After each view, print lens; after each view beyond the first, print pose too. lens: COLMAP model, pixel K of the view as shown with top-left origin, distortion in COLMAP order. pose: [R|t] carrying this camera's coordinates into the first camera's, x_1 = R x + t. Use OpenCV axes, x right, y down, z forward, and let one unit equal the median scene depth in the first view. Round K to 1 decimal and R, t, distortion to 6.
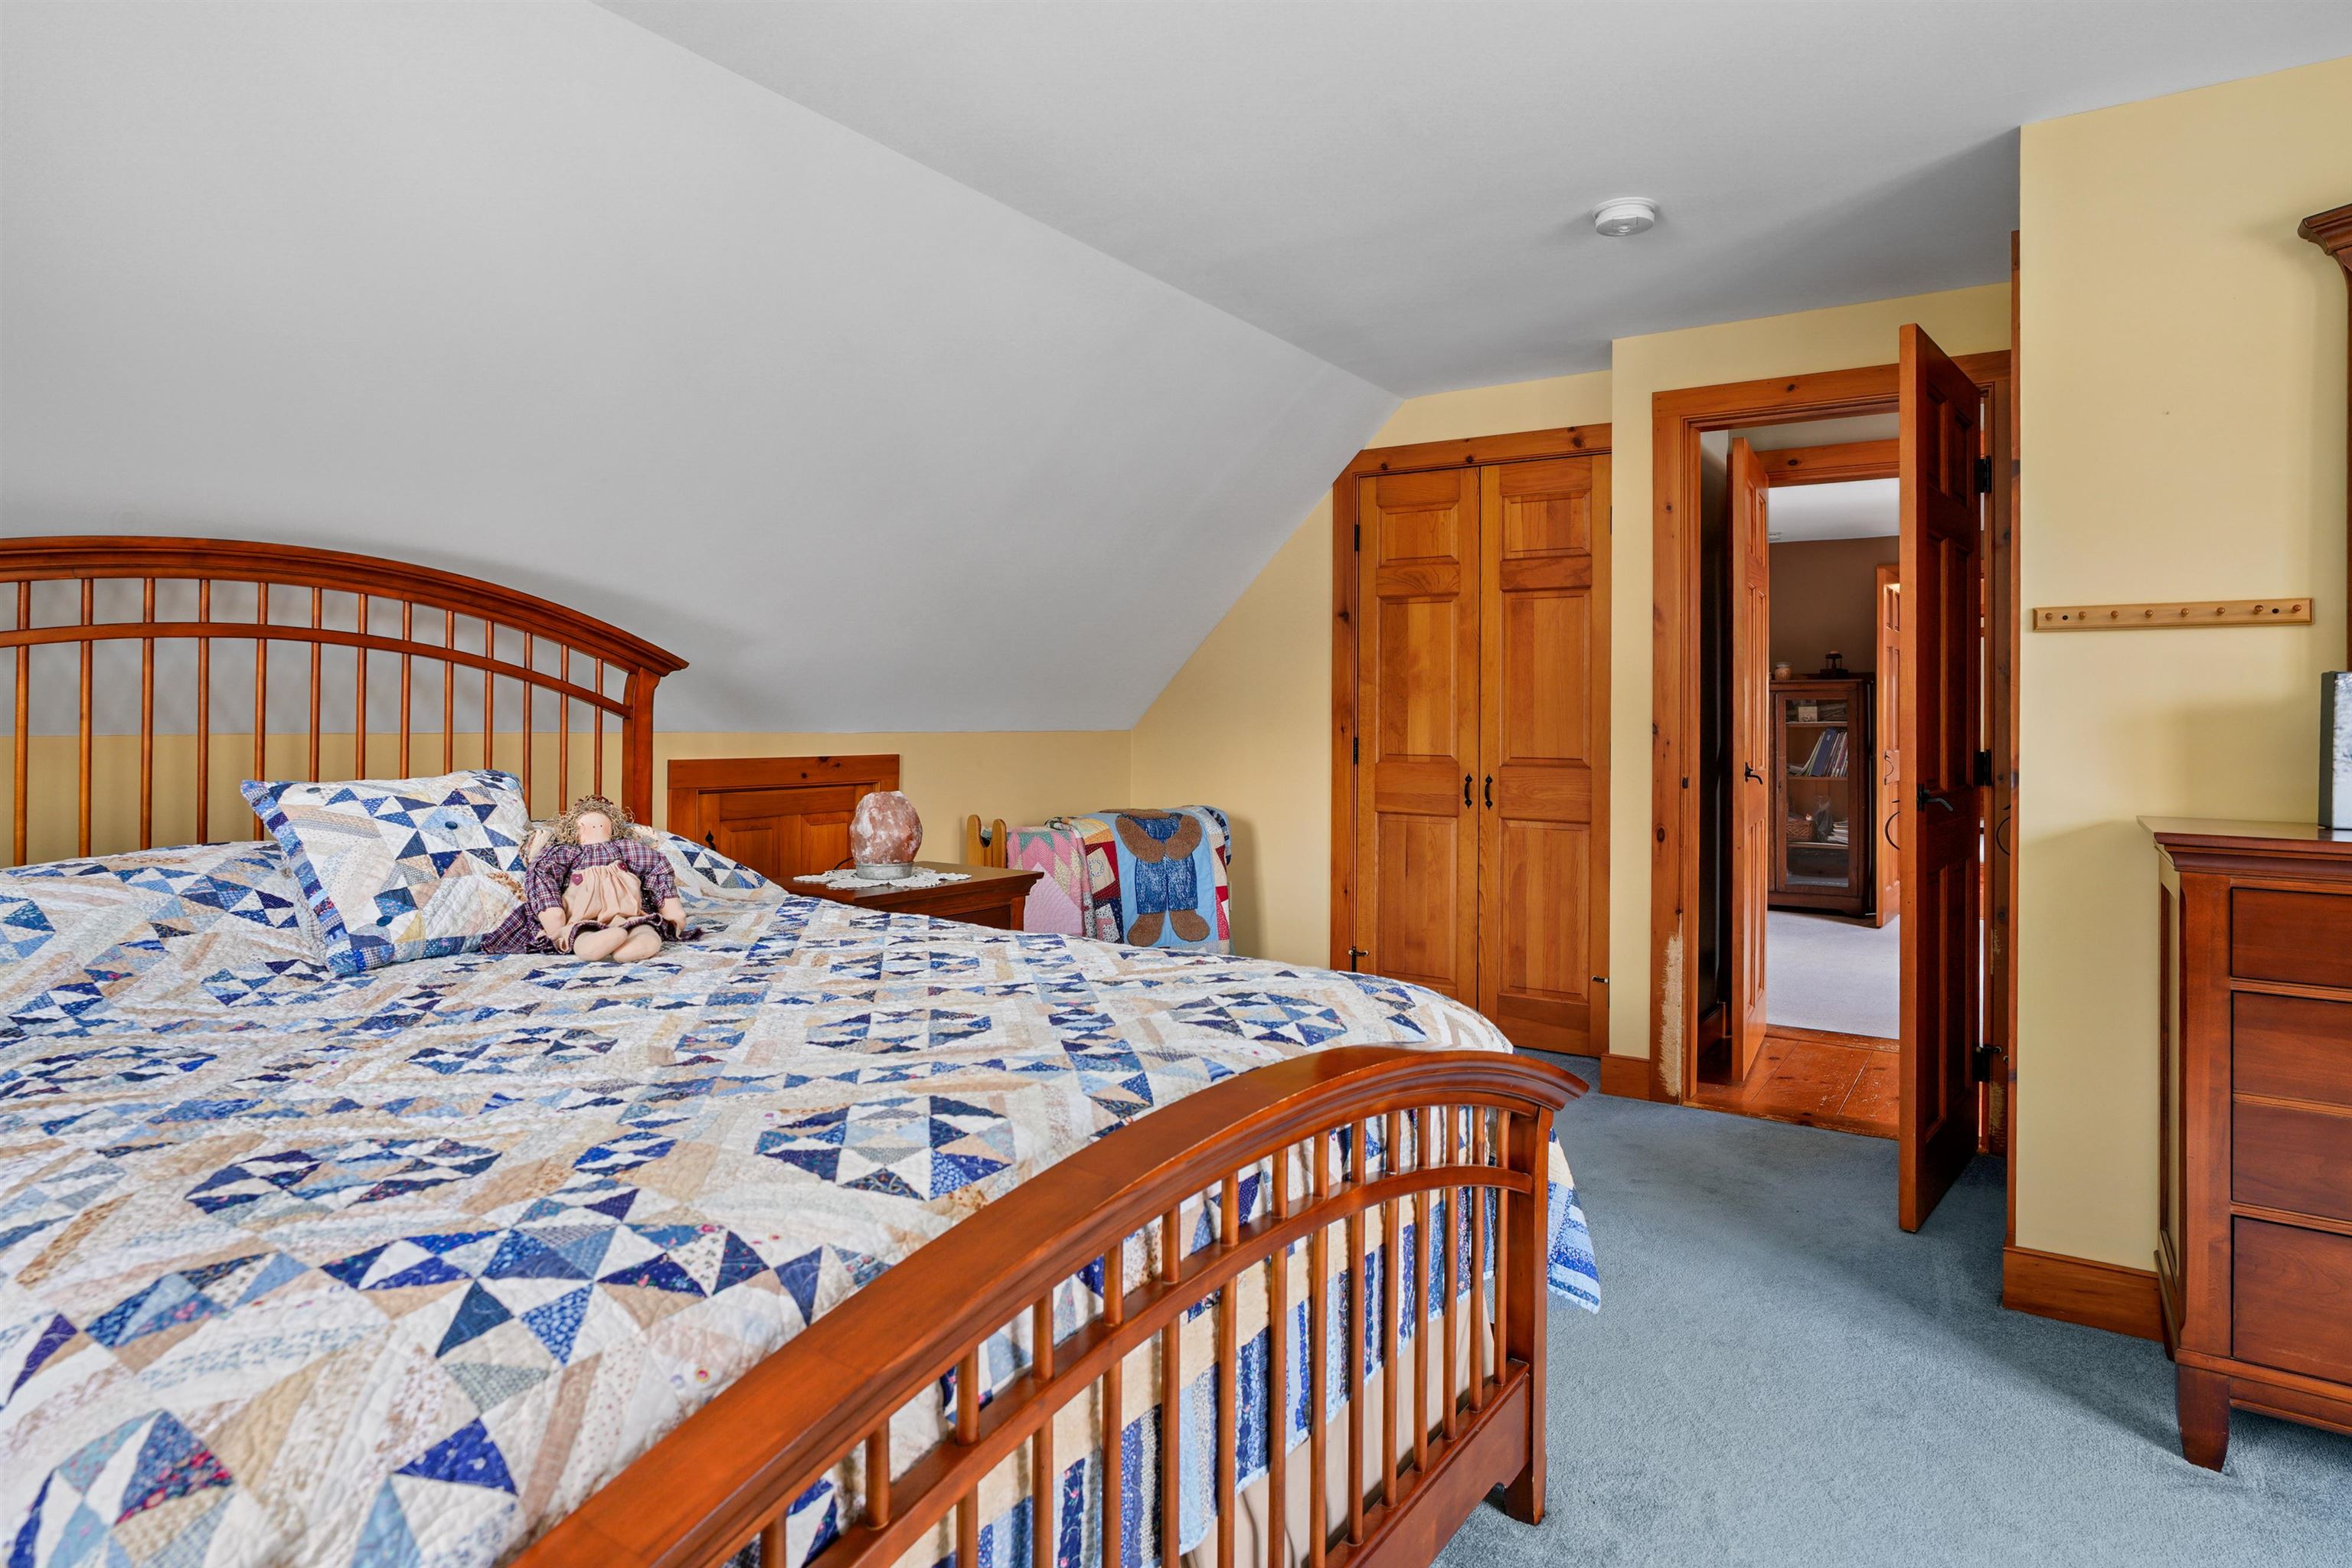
lens RADIAL K [[1326.9, 0, 1143.7], [0, 1326.9, 707.1], [0, 0, 1]] dist [-0.016549, 0.007151]
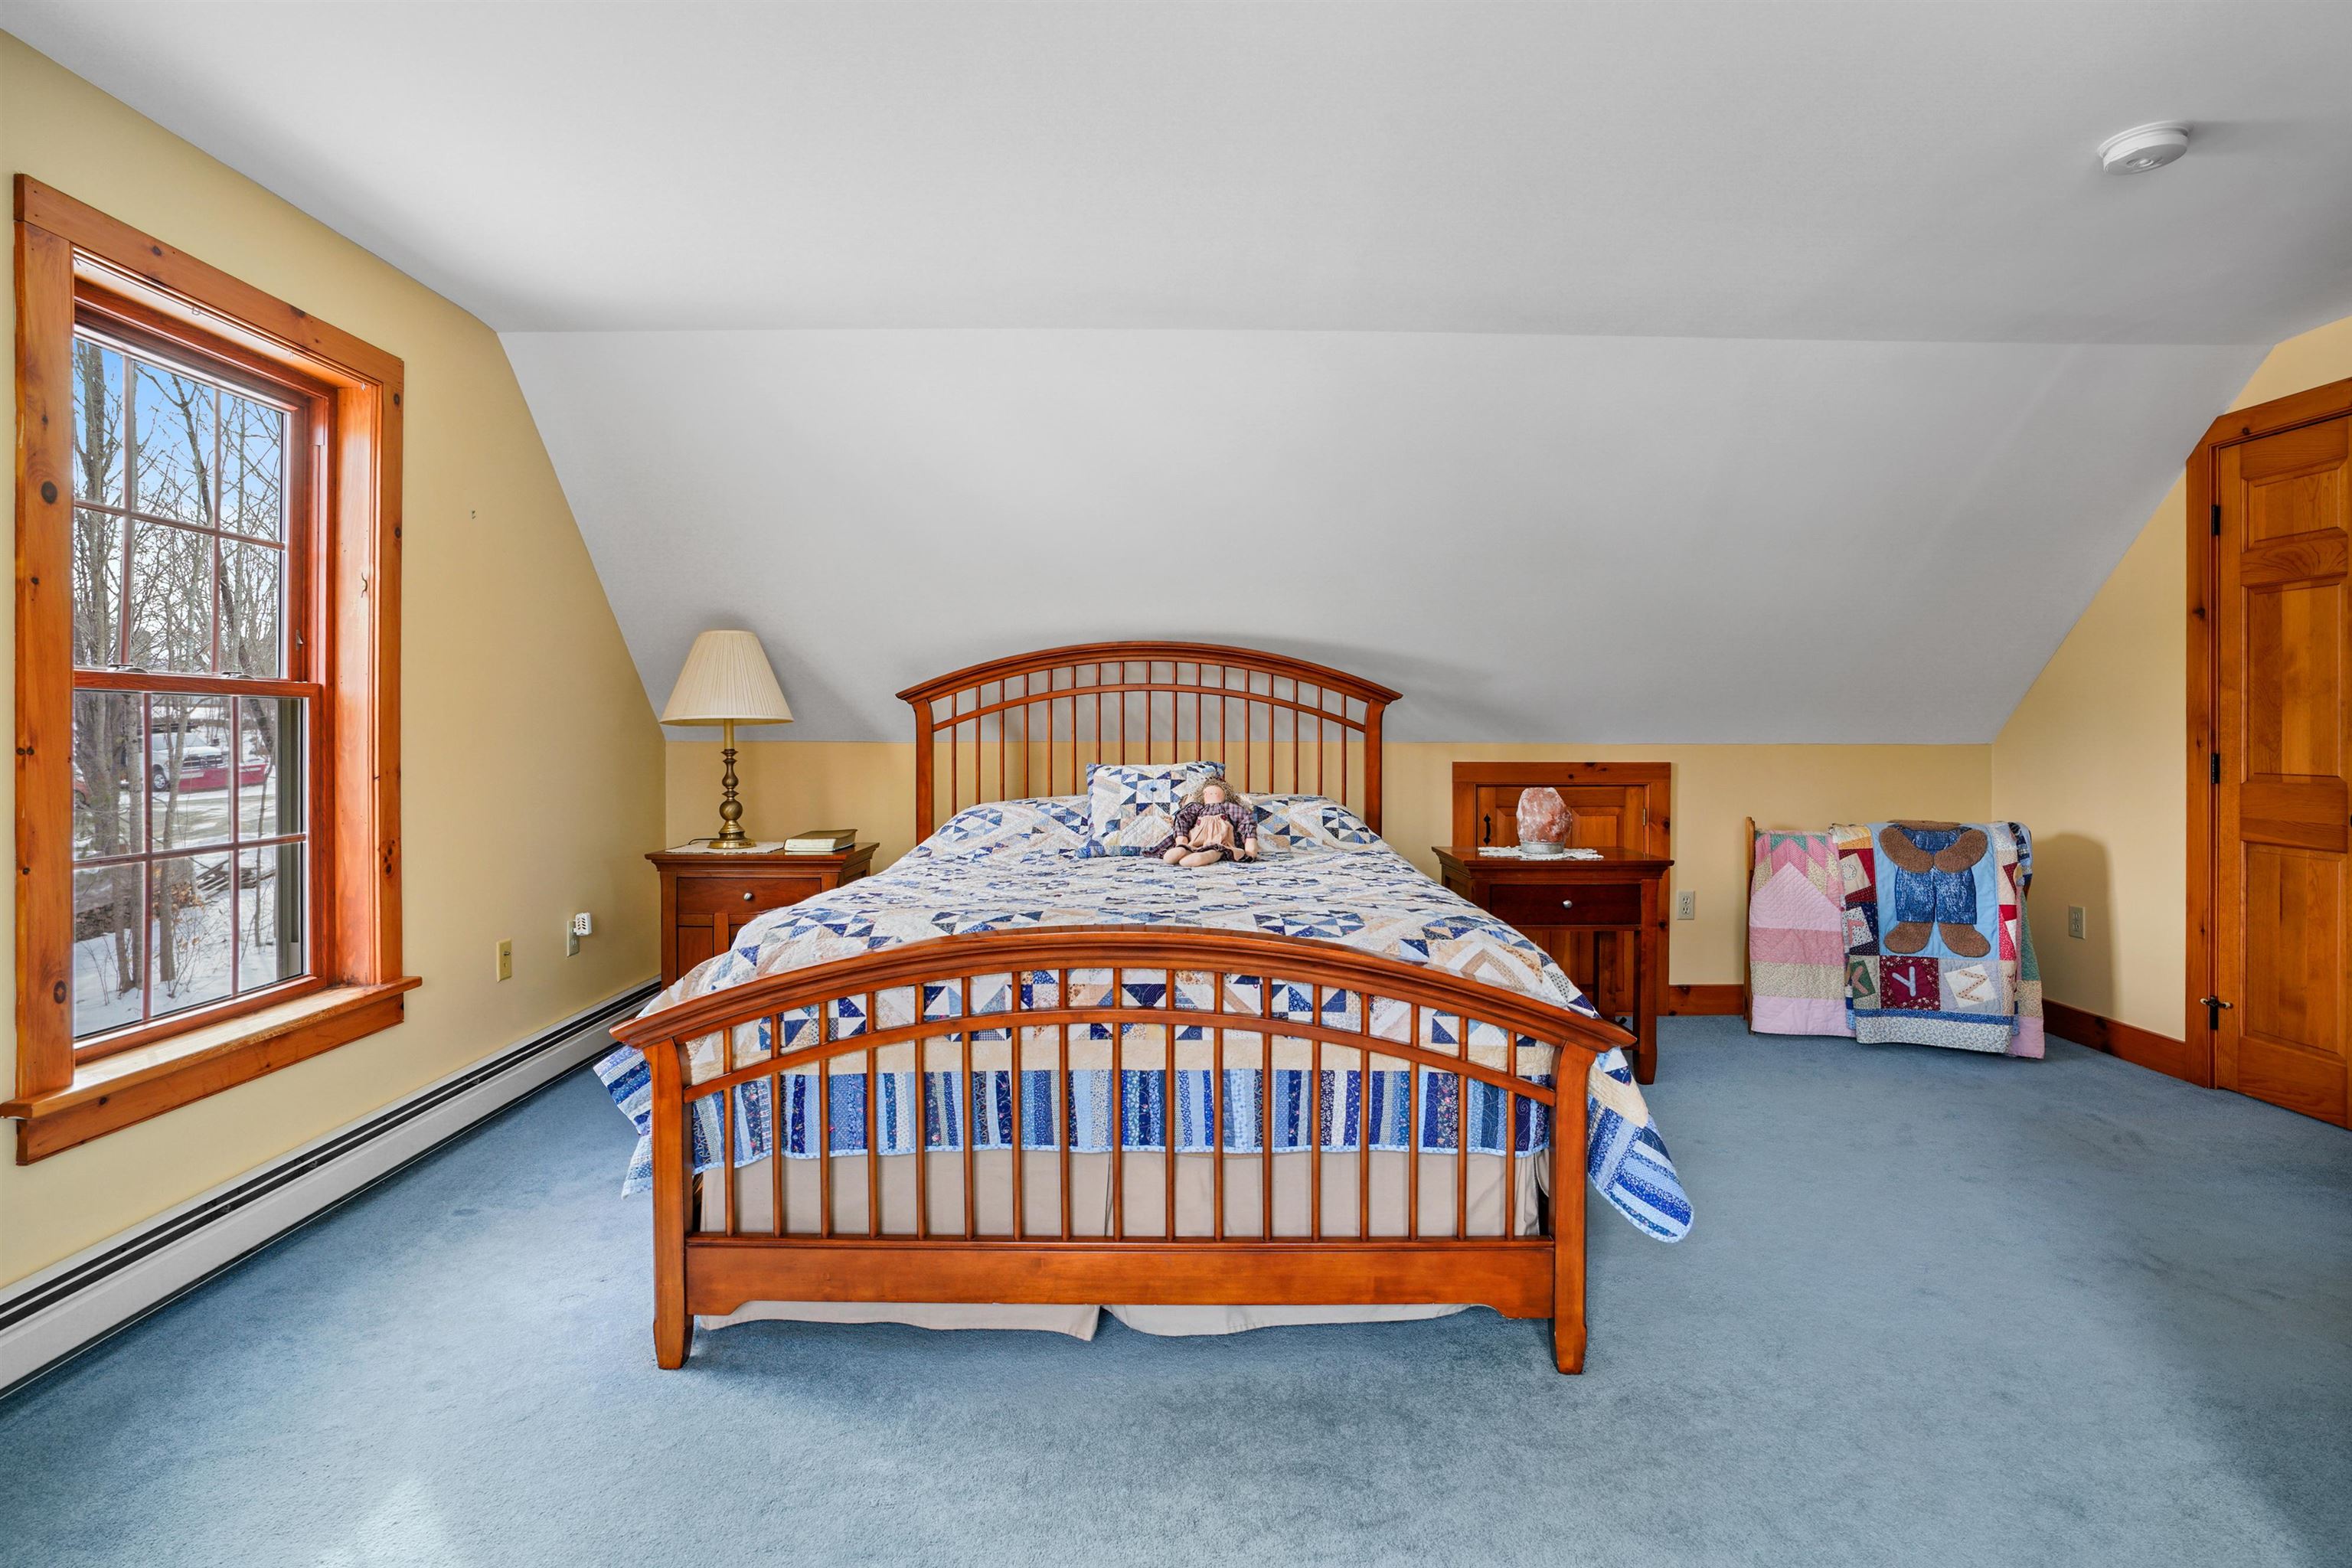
lens RADIAL K [[1162.0, 0, 1177.0], [0, 1162.0, 748.5], [0, 0, 1]] dist [-0.033257, 0.004086]
pose [[0.577250, 0.008040, -0.816528, 0.389774], [0.009634, 0.999815, 0.016656, 0.001436], [0.816510, -0.017480, 0.577066, 0.030344]]
